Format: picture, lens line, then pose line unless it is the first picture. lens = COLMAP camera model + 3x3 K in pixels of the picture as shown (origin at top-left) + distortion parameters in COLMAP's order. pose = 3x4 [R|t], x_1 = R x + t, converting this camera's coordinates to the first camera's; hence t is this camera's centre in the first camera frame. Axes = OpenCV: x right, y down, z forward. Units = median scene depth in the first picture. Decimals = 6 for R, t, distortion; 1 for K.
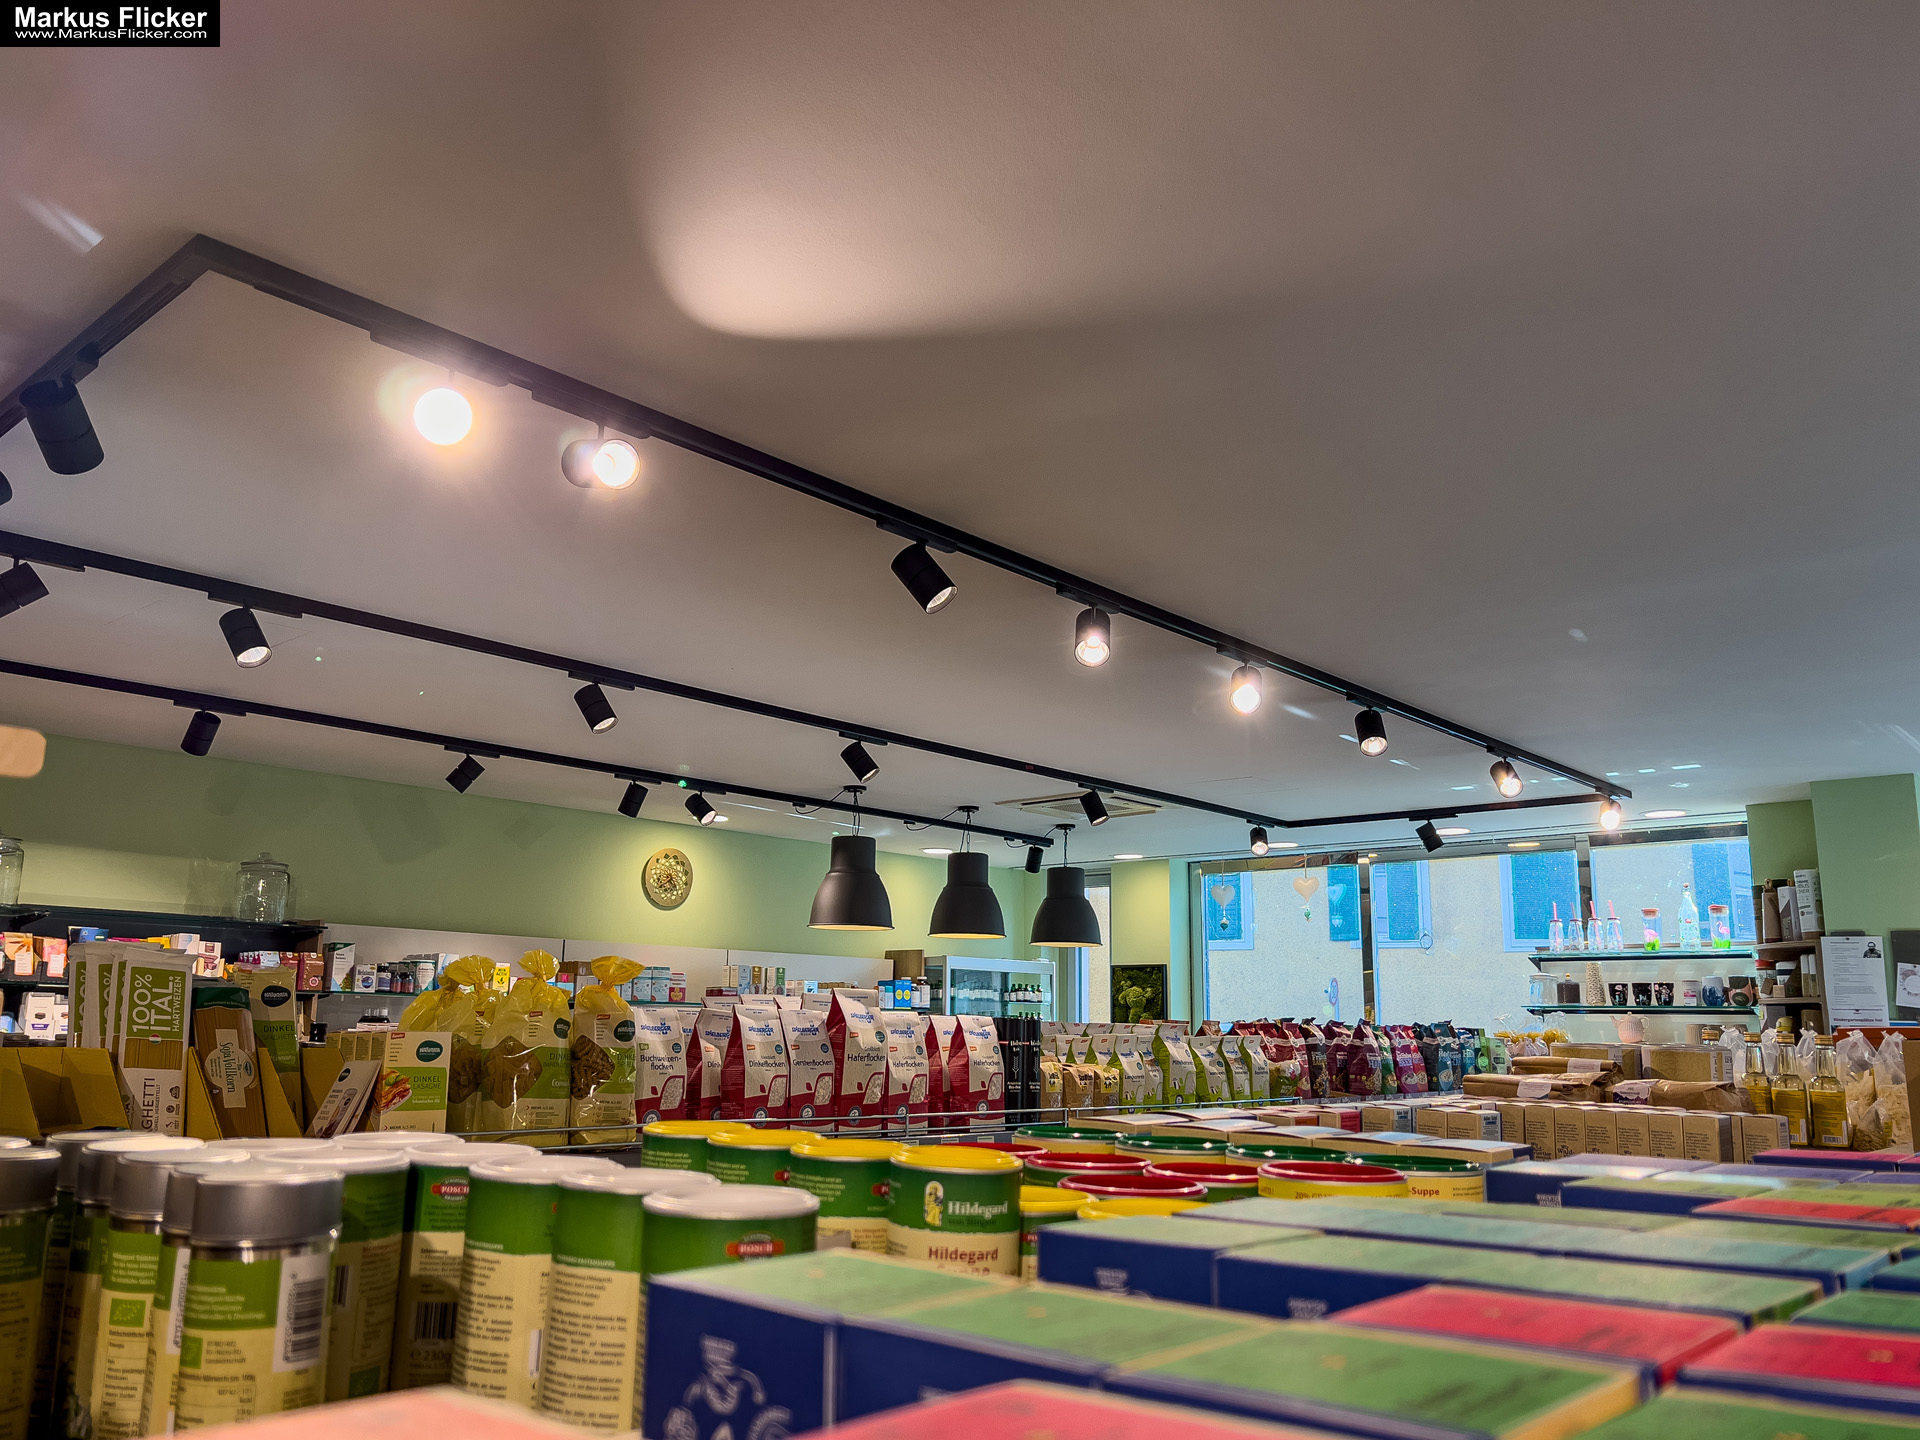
lens RADIAL K [[1467.6, 0, 960.0], [0, 1467.6, 720.0], [0, 0, 1]] dist [-0.003614, -0.001030]
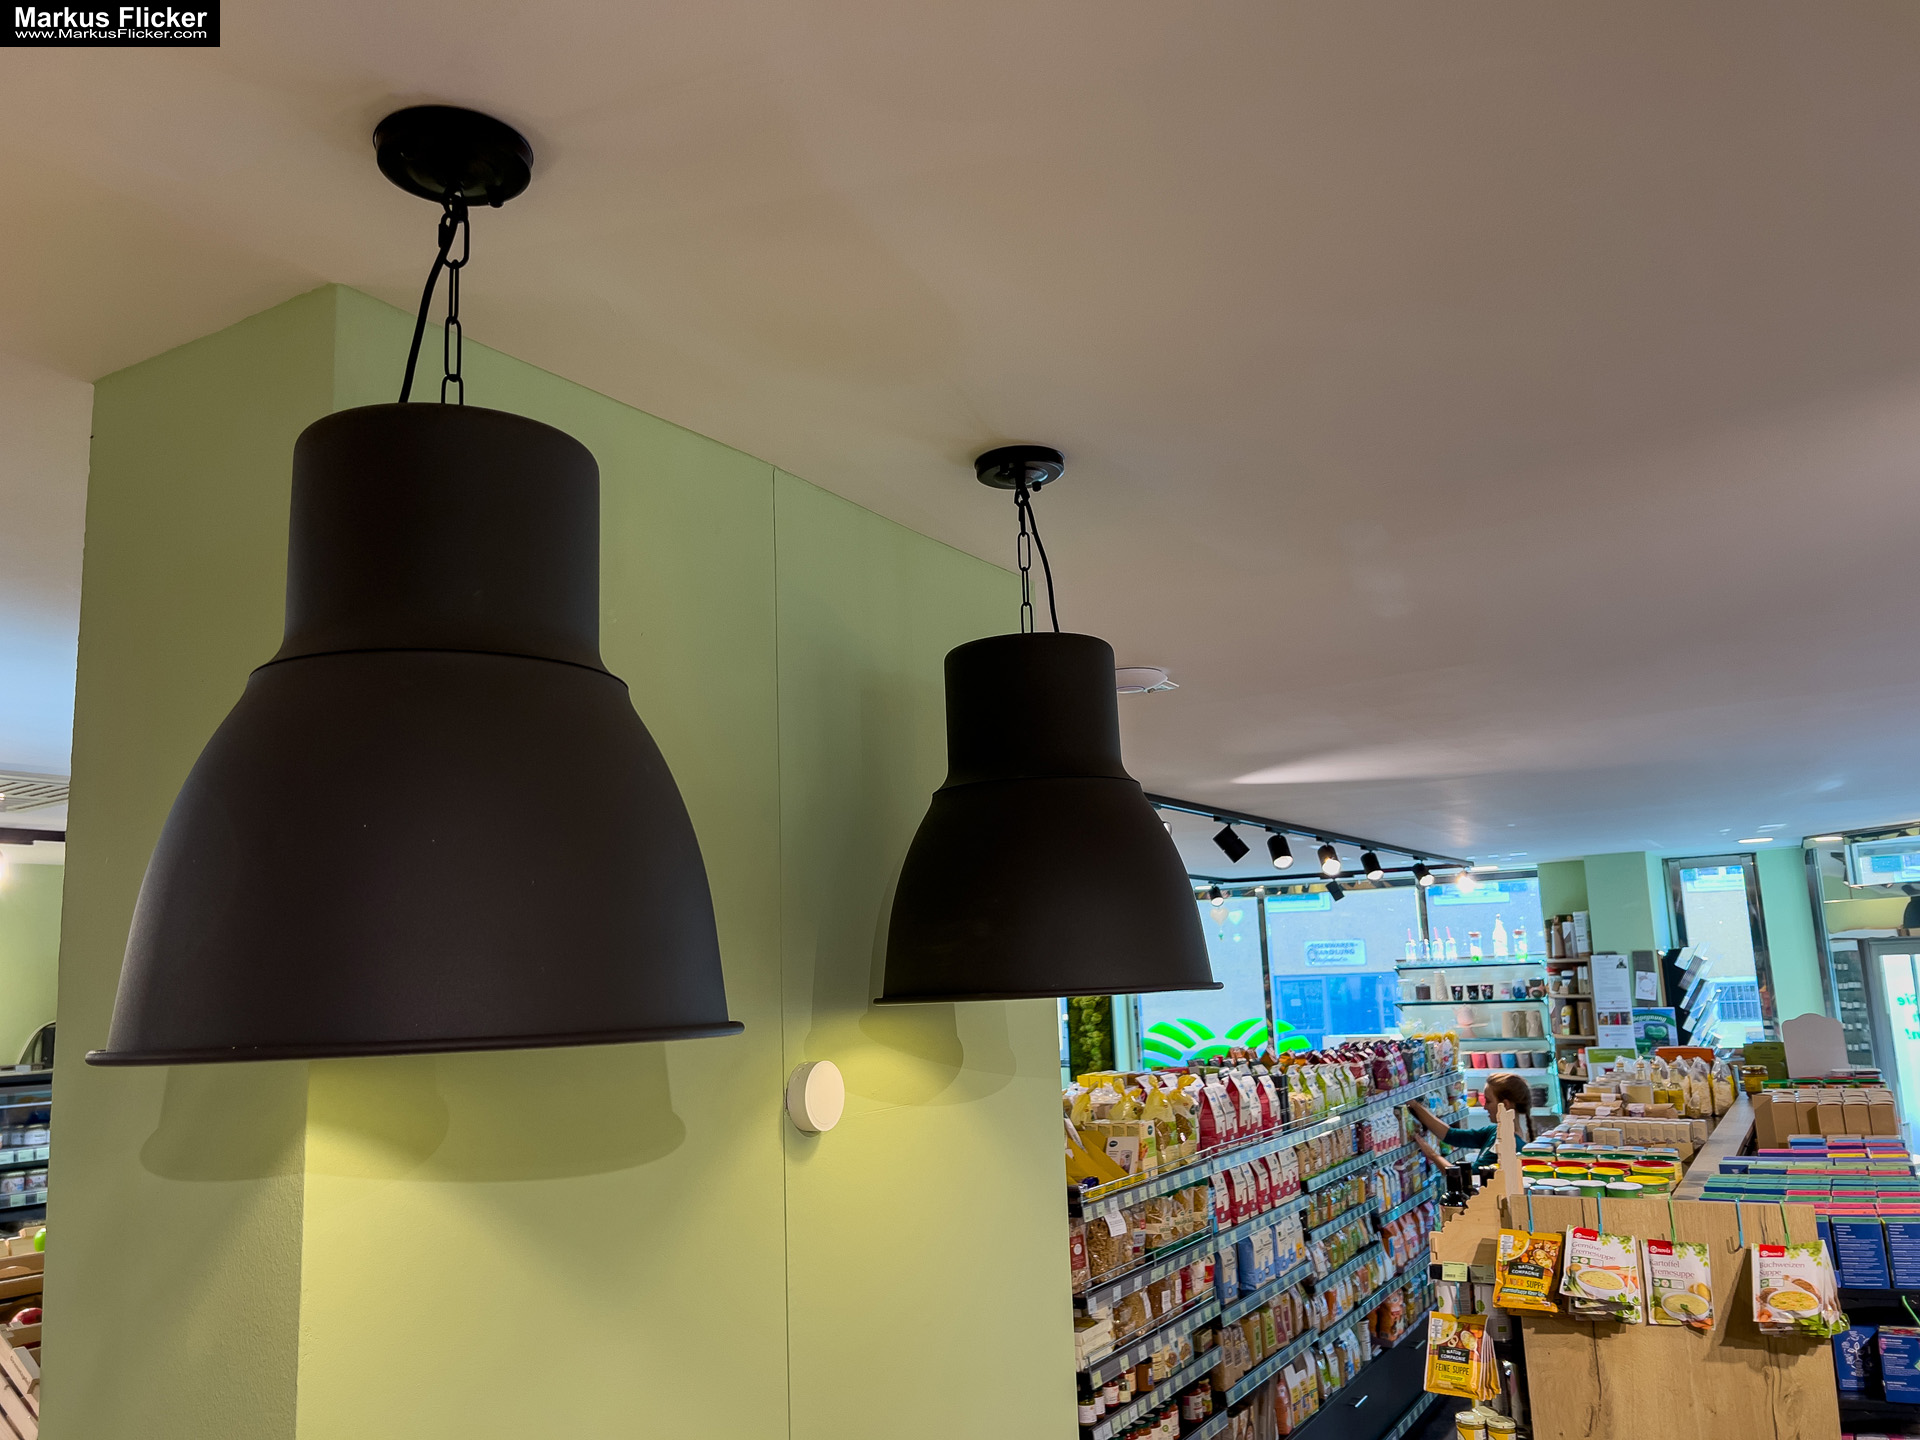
lens RADIAL K [[1464.0, 0, 960.0], [0, 1464.0, 720.0], [0, 0, 1]] dist [-0.036308, -0.001585]
pose [[0.980330, -0.019351, 0.196413, -0.349164], [0.012770, 0.999316, 0.034717, -0.155527], [-0.196951, -0.031526, 0.979906, -0.354995]]
